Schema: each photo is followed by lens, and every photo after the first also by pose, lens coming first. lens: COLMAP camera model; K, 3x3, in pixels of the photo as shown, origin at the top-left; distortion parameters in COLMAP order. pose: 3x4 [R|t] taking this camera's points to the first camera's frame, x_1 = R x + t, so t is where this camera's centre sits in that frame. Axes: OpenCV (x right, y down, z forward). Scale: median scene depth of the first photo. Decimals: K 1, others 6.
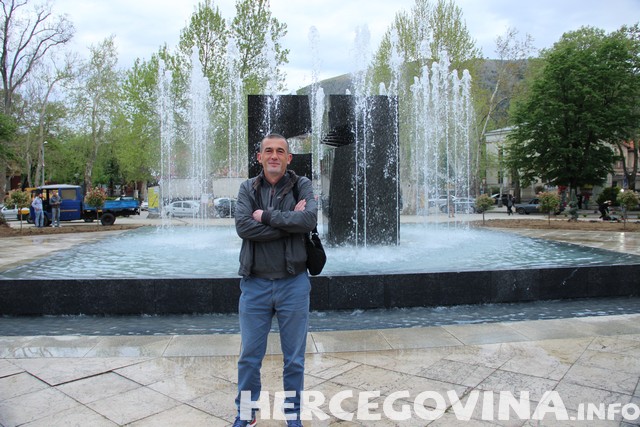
lens RADIAL K [[666.7, 0, 320.0], [0, 666.7, 213.5], [0, 0, 1]] dist [-0.195361, 0.013333]
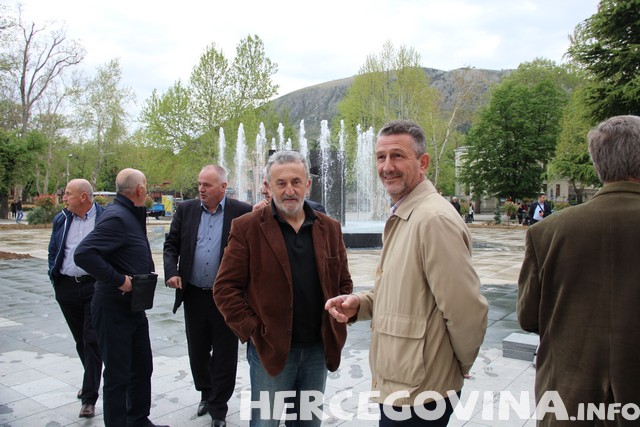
lens RADIAL K [[666.7, 0, 320.0], [0, 666.7, 213.5], [0, 0, 1]] dist [-0.195361, 0.013333]
pose [[0.999524, 0.013686, 0.027662, -0.001770], [-0.013273, 0.999799, -0.015028, 0.008386], [-0.027862, 0.014654, 0.999504, -0.213097]]
